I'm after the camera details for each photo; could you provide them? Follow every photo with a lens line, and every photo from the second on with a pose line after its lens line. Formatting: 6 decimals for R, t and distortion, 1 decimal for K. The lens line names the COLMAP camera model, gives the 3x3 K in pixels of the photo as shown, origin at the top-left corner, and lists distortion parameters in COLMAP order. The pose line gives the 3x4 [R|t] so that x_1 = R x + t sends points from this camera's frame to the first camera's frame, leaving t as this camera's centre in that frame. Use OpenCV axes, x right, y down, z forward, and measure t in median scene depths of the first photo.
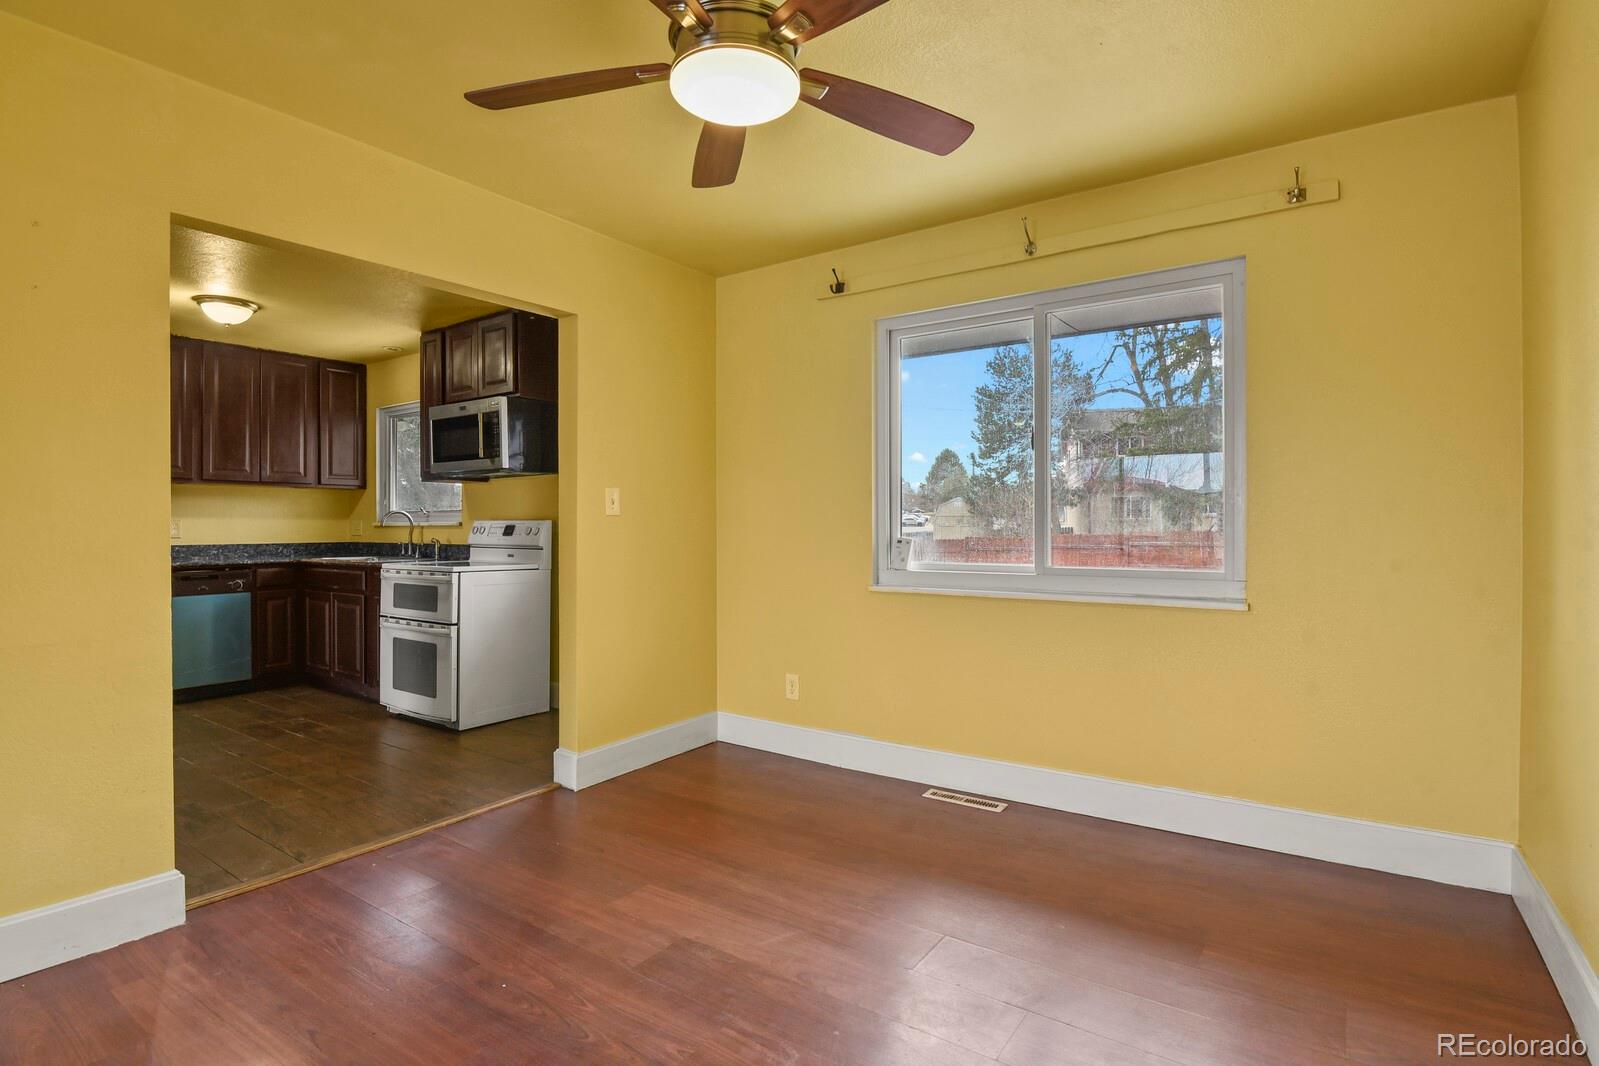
lens RADIAL K [[789.4, 0, 807.6], [0, 789.4, 525.0], [0, 0, 1]] dist [-0.021993, -0.004638]
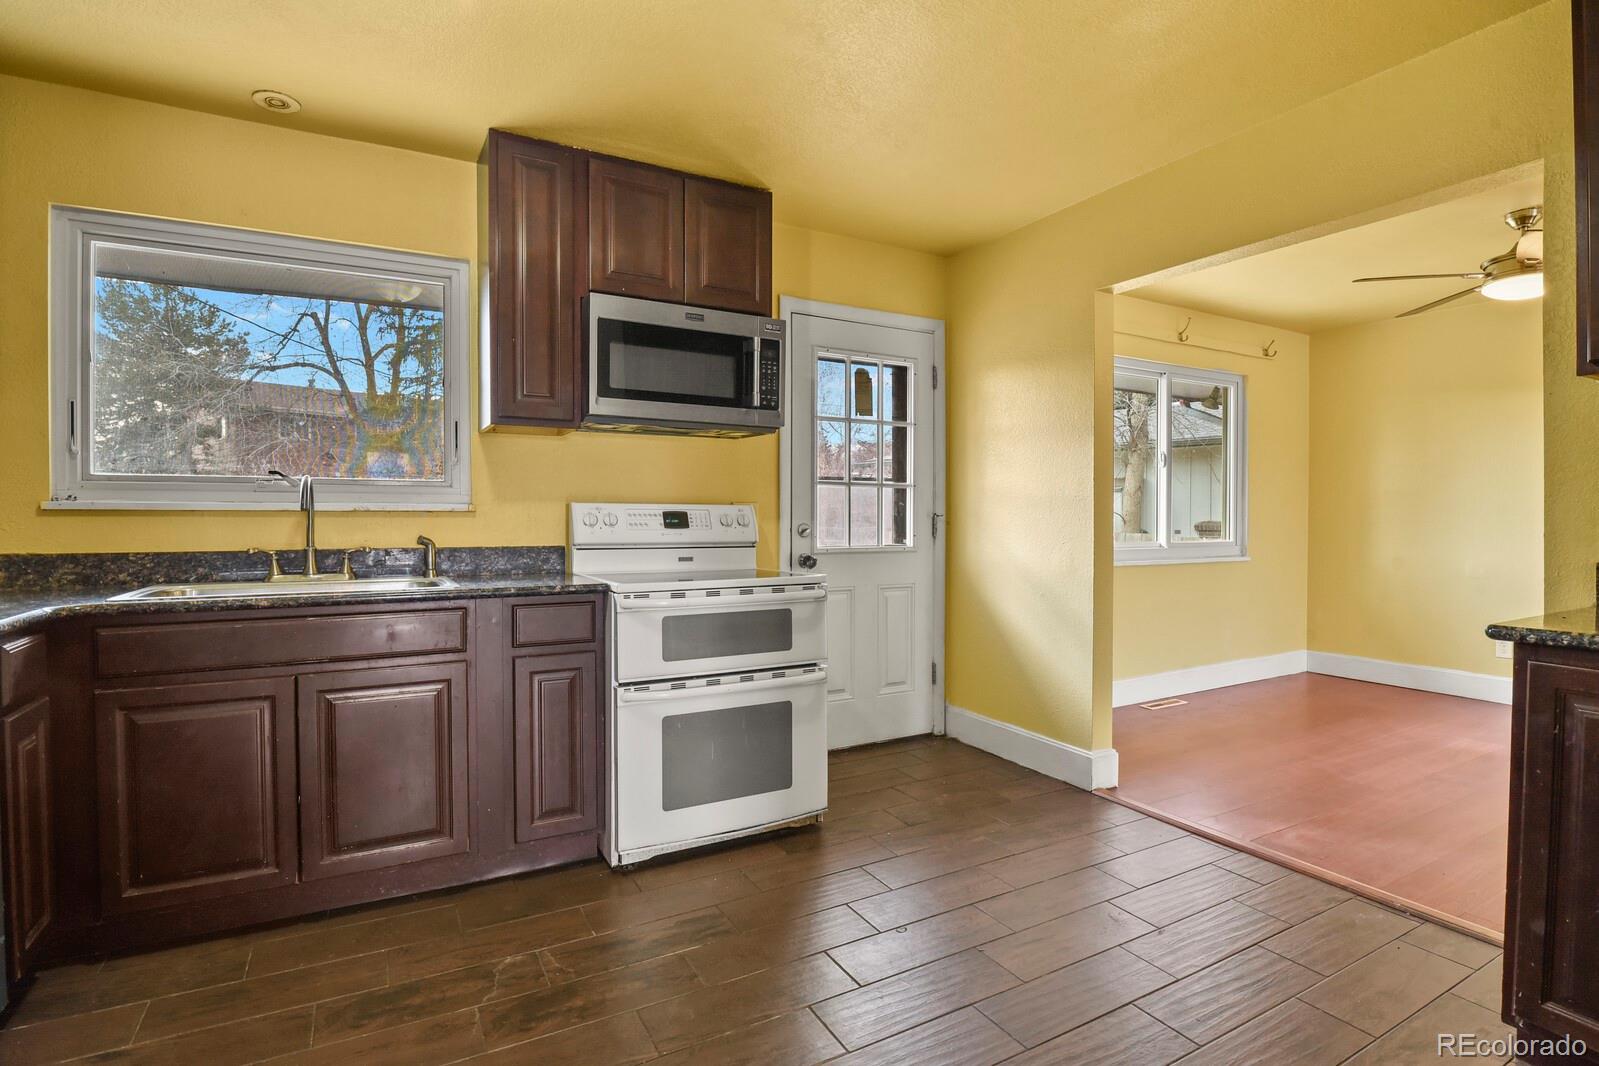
lens RADIAL K [[789.4, 0, 825.2], [0, 789.4, 526.5], [0, 0, 1]] dist [-0.021993, -0.004638]
pose [[0.422589, -0.006522, 0.906298, -0.970500], [-0.001487, 0.999968, 0.007890, 0.007552], [-0.906320, -0.004682, 0.422566, 0.670386]]
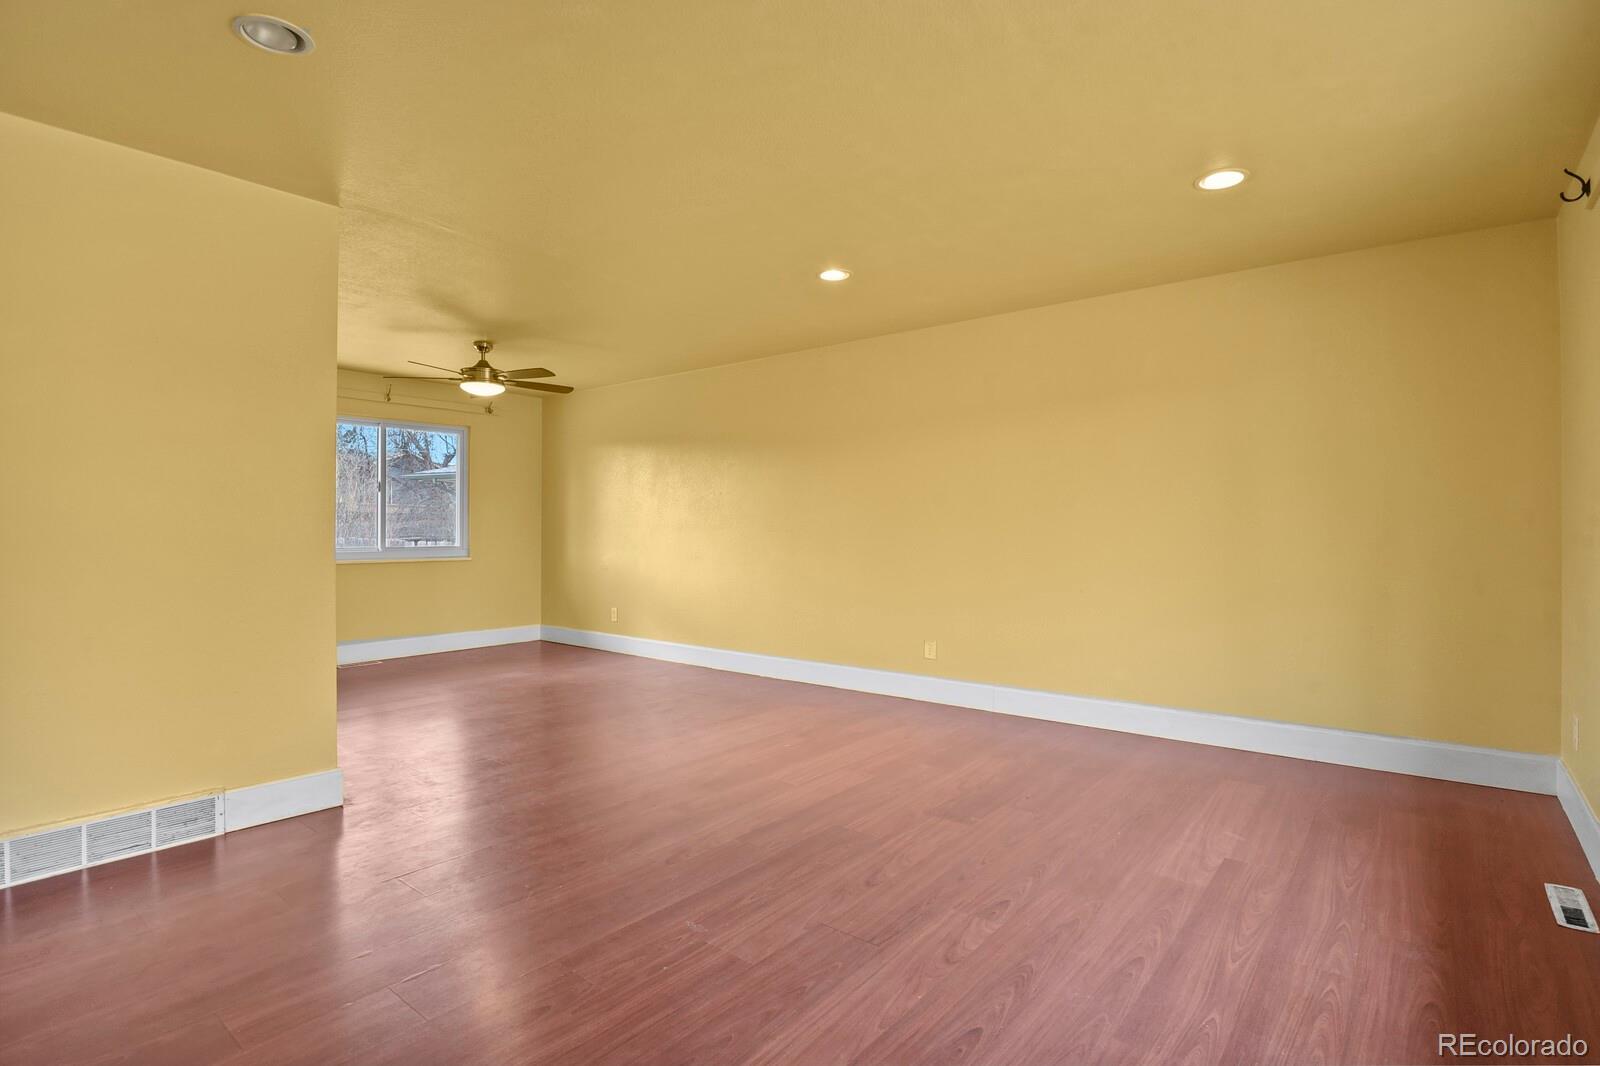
lens RADIAL K [[789.9, 0, 800.2], [0, 789.9, 533.3], [0, 0, 1]] dist [-0.021993, -0.004638]
pose [[0.065411, -0.004939, 0.997846, -1.210948], [-0.002562, 0.999984, 0.005118, 0.001830], [-0.997855, -0.002891, 0.065398, -0.176486]]
